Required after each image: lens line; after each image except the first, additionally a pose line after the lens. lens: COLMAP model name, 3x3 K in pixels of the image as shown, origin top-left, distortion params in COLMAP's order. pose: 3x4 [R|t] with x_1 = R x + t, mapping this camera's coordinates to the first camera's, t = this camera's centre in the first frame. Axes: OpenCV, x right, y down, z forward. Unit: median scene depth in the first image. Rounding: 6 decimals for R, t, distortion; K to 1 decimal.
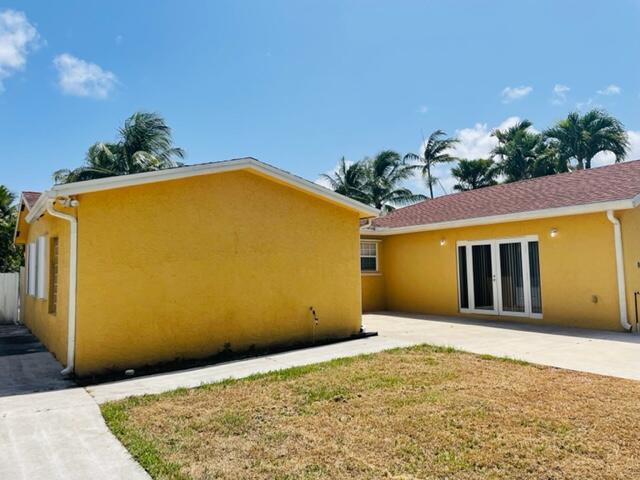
lens RADIAL K [[484.9, 0, 323.1], [0, 484.9, 232.8], [0, 0, 1]] dist [0.094167, -0.111200]
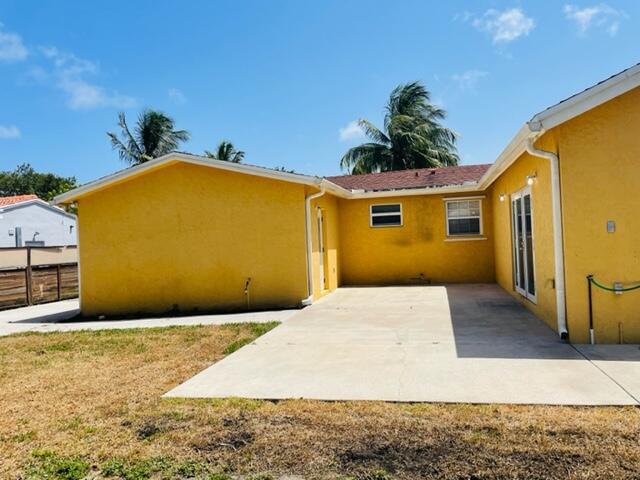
lens RADIAL K [[484.9, 0, 323.1], [0, 484.9, 232.8], [0, 0, 1]] dist [0.094167, -0.111200]
pose [[0.664667, -0.024406, -0.746741, 1.014356], [0.093475, 0.994330, 0.050704, 0.016098], [0.741269, -0.103503, 0.663180, 0.471911]]
